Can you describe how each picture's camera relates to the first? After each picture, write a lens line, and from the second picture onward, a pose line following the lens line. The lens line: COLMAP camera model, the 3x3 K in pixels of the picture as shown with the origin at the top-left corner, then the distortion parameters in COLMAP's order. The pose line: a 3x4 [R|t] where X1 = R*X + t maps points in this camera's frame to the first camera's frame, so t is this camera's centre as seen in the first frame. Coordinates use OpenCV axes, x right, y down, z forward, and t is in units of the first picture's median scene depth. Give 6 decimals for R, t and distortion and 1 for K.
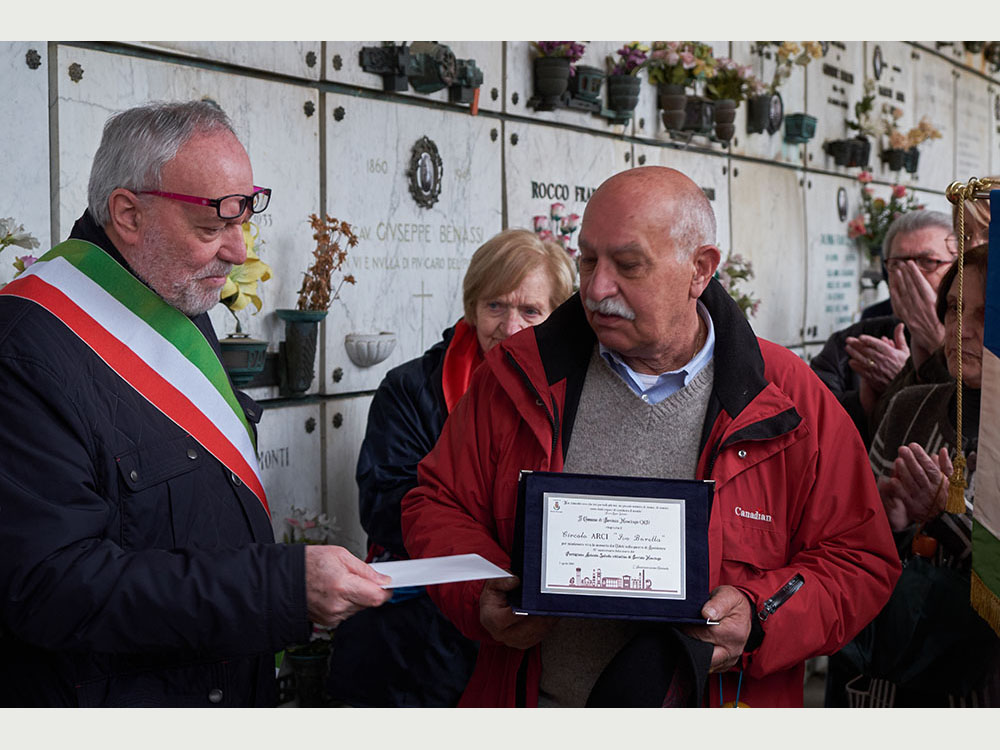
lens RADIAL K [[1779.2, 0, 500.7], [0, 1779.2, 341.1], [0, 0, 1]] dist [0.051027, 0.126650]
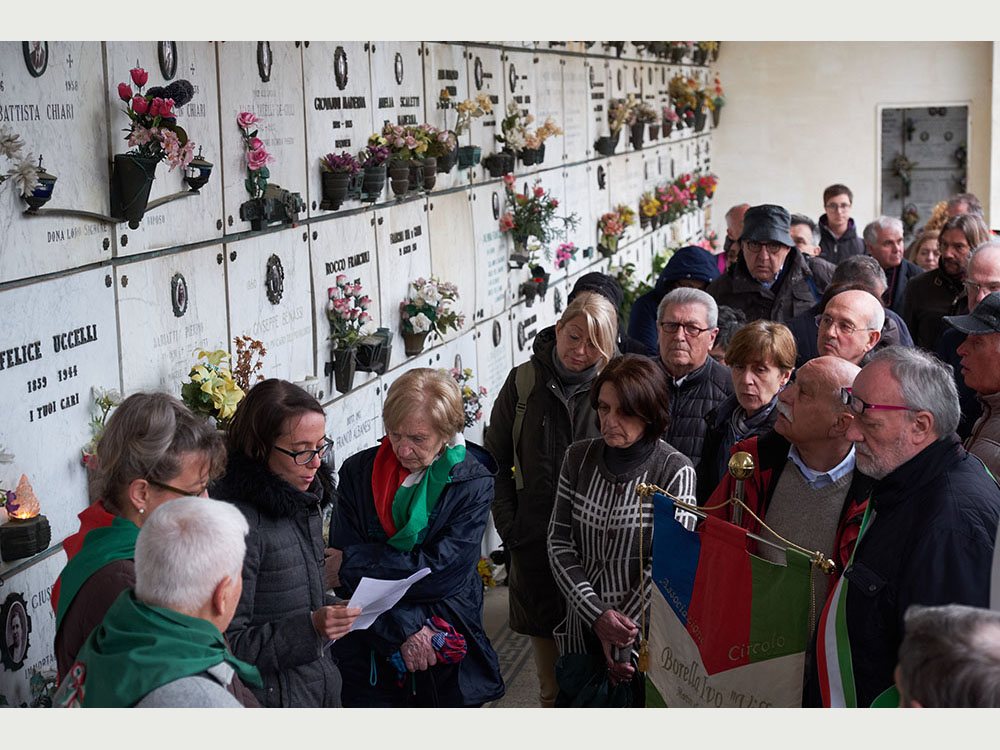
lens RADIAL K [[1863.8, 0, 500.0], [0, 1863.8, 375.0], [0, 0, 1]] dist [0.008709, -0.059032]
pose [[0.969079, -0.053705, 0.240837, -0.129034], [0.031400, 0.994933, 0.095516, -0.087051], [-0.244746, -0.085000, 0.965854, -0.271831]]
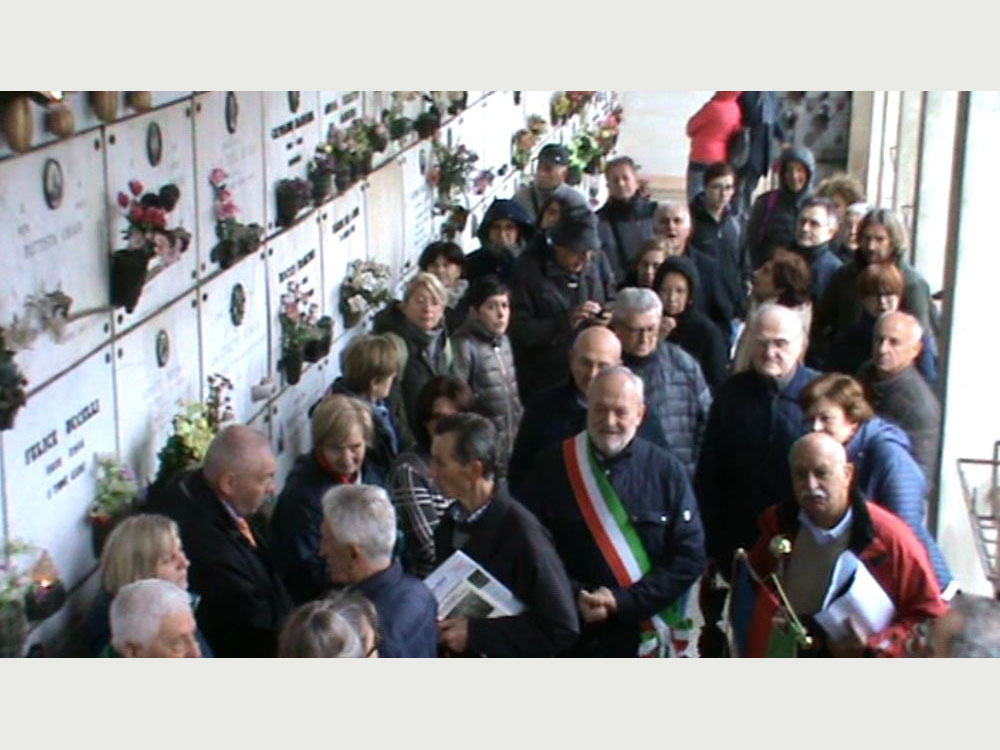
lens RADIAL K [[1779.2, 0, 500.7], [0, 1779.2, 341.1], [0, 0, 1]] dist [0.051027, 0.126650]
pose [[0.956948, -0.052971, 0.285385, -0.158028], [-0.001217, 0.982466, 0.186438, -0.207094], [-0.290257, -0.178759, 0.940104, -0.351746]]
